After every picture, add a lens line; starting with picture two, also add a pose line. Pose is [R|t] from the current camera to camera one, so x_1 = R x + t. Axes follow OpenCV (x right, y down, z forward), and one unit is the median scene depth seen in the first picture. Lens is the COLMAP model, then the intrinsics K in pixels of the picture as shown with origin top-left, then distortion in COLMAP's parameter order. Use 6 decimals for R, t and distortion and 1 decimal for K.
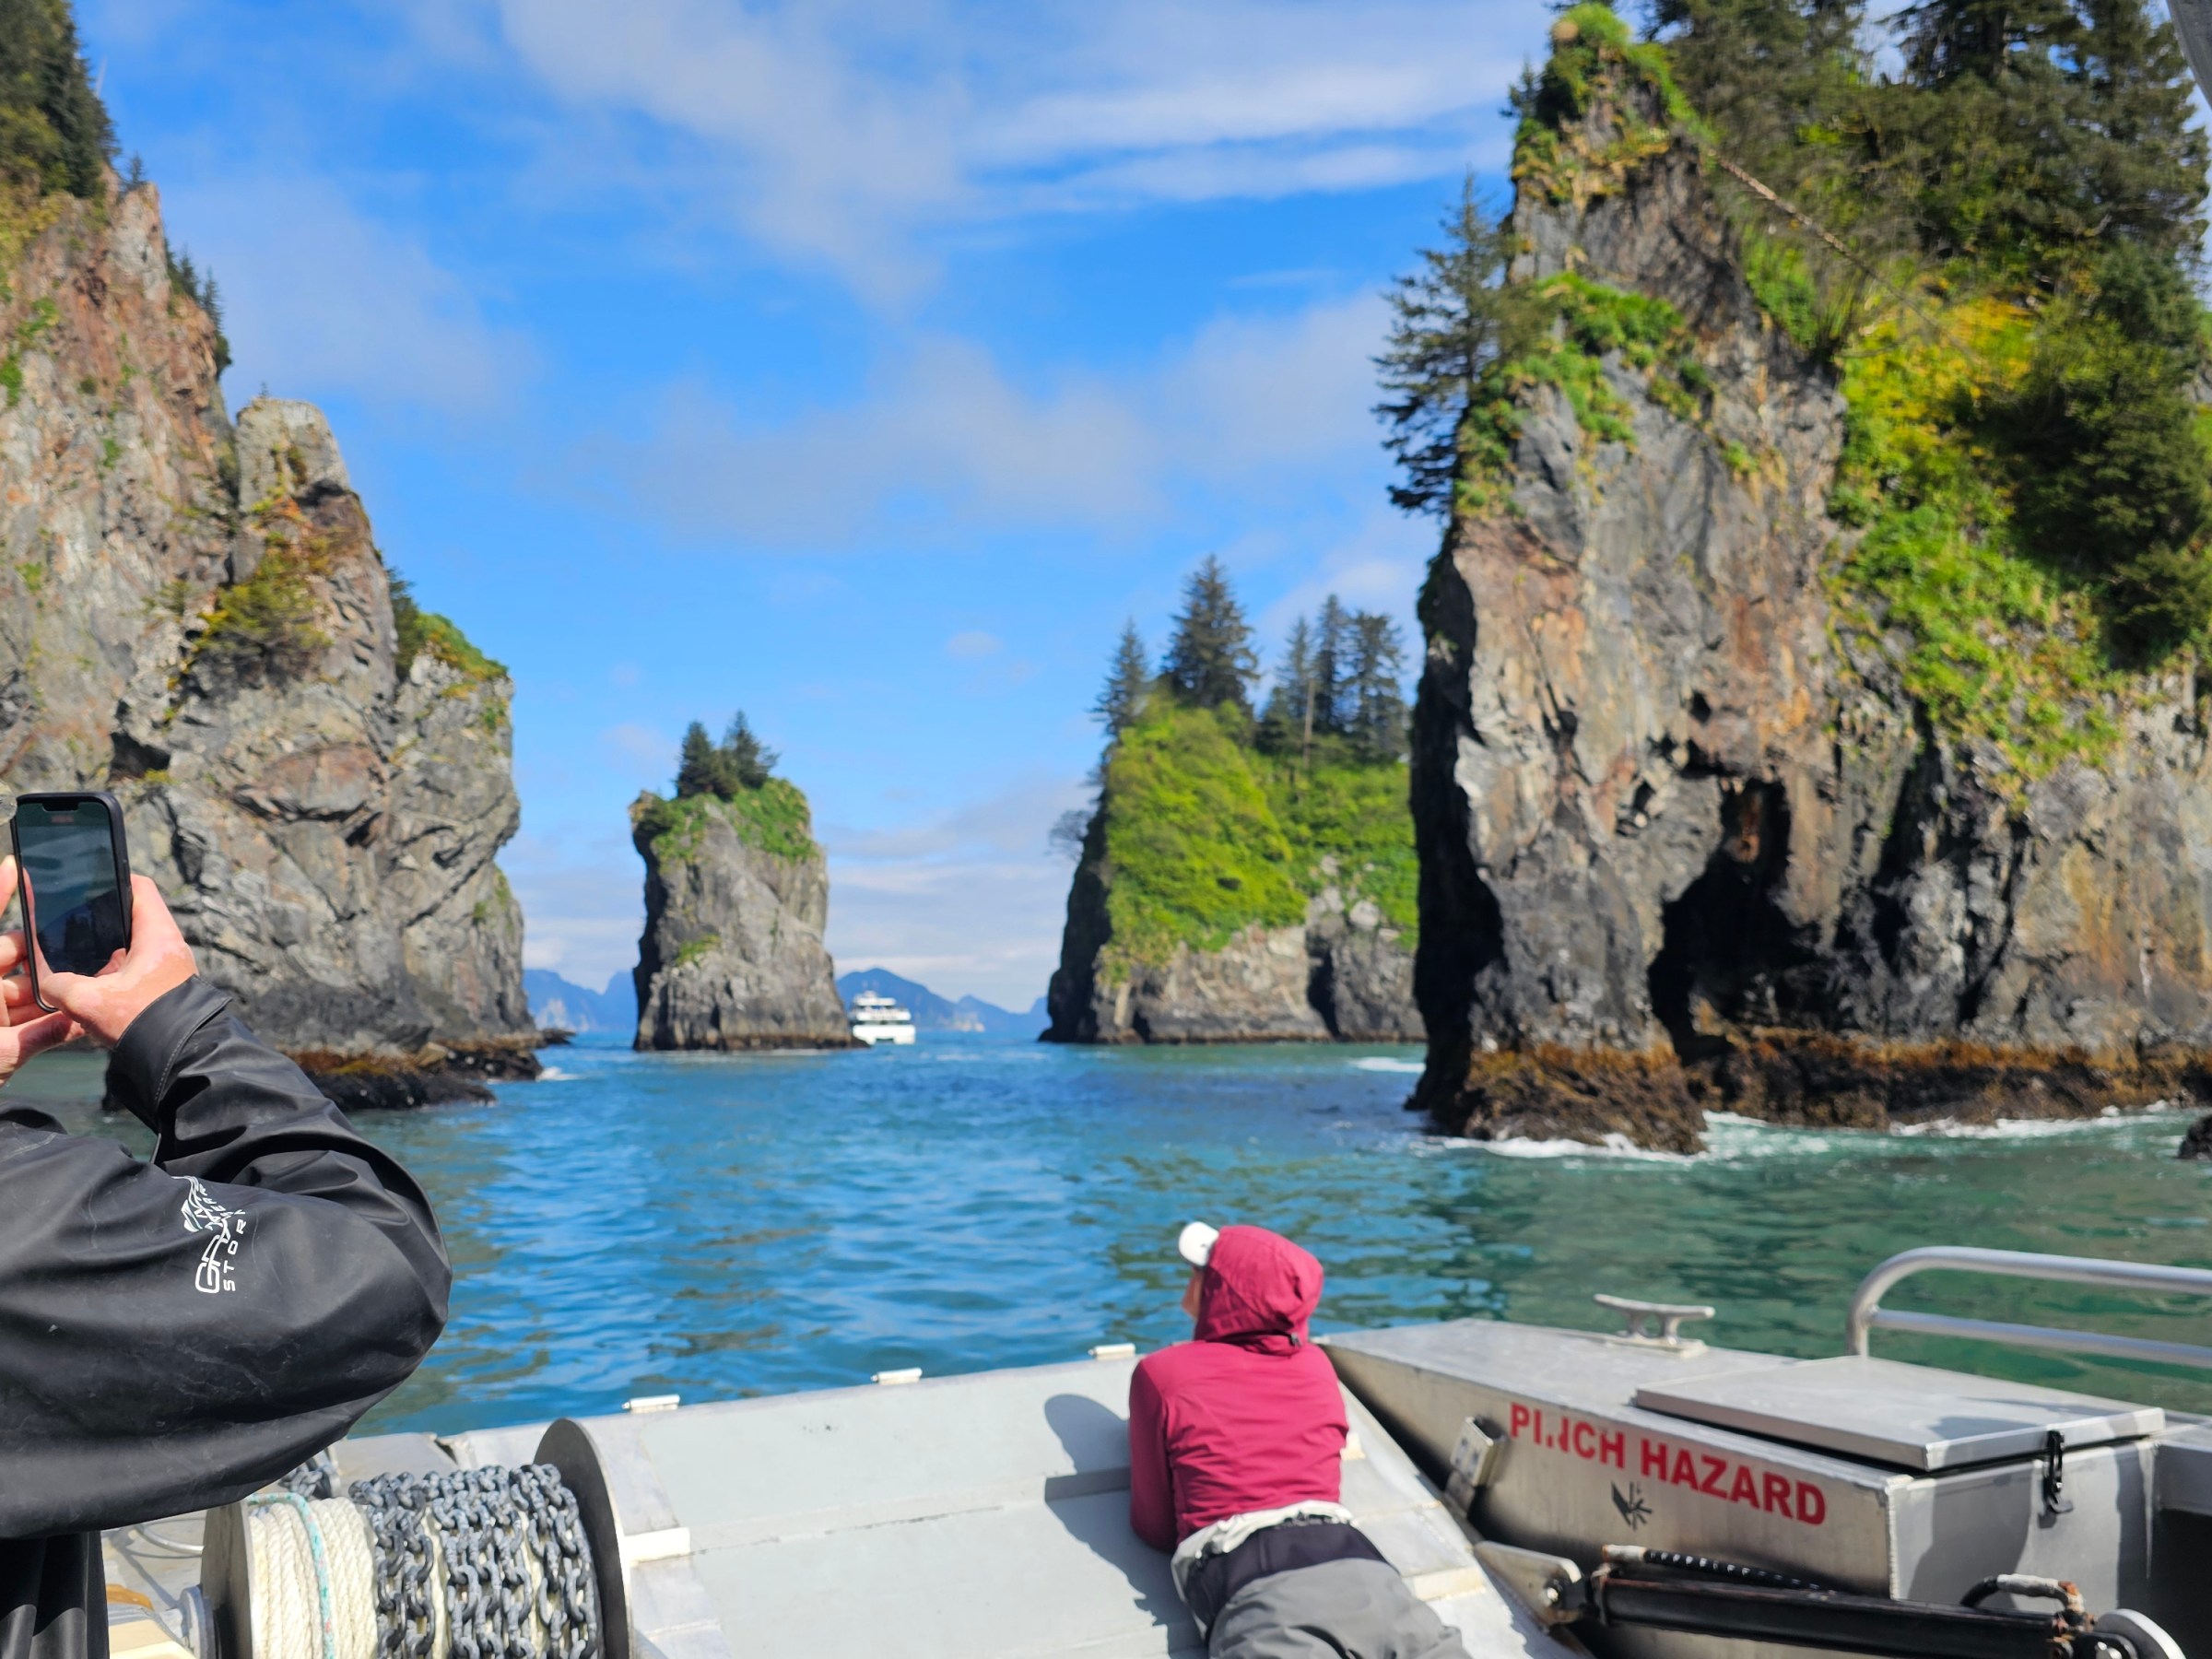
lens RADIAL K [[1781.6, 0, 1106.0], [0, 1781.6, 829.5], [0, 0, 1]] dist [-0.003736, 0.000365]
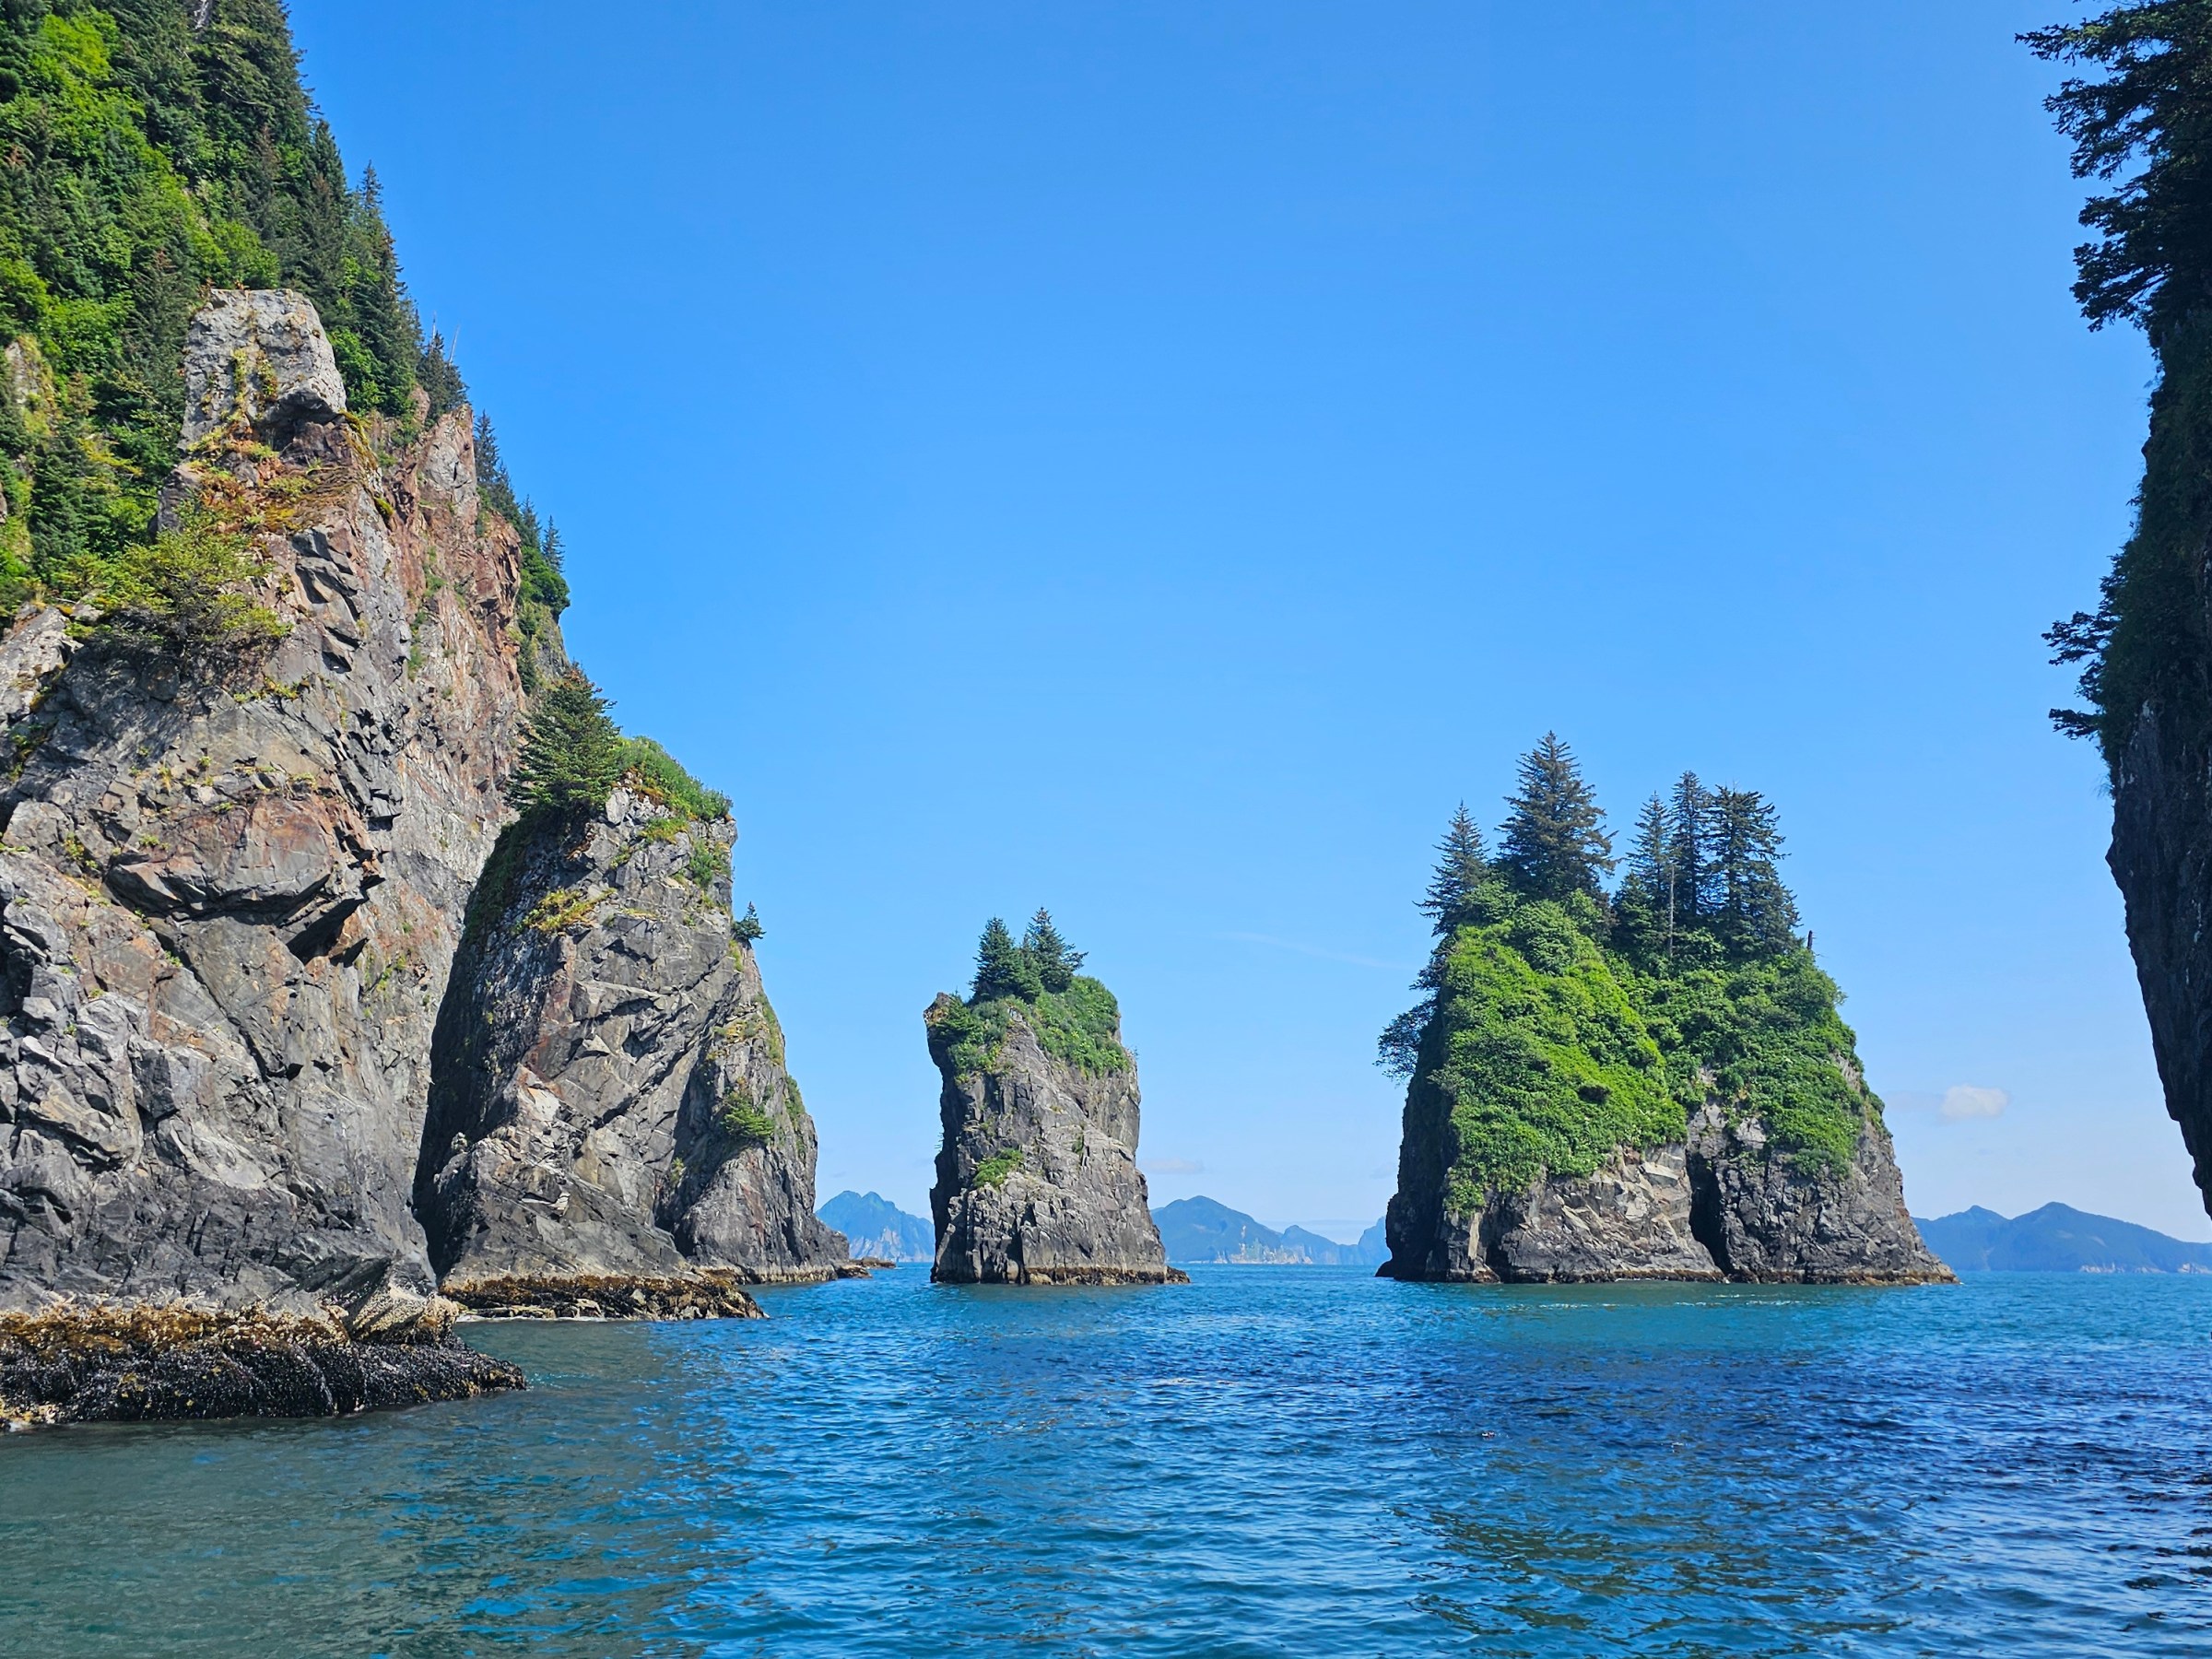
lens RADIAL K [[1761.8, 0, 1106.0], [0, 1761.8, 829.5], [0, 0, 1]] dist [0.095052, -0.087815]
pose [[0.983822, -0.038105, -0.175047, -0.010867], [0.015589, 0.991620, -0.128248, 0.012141], [0.178467, 0.123445, 0.976172, 0.109648]]
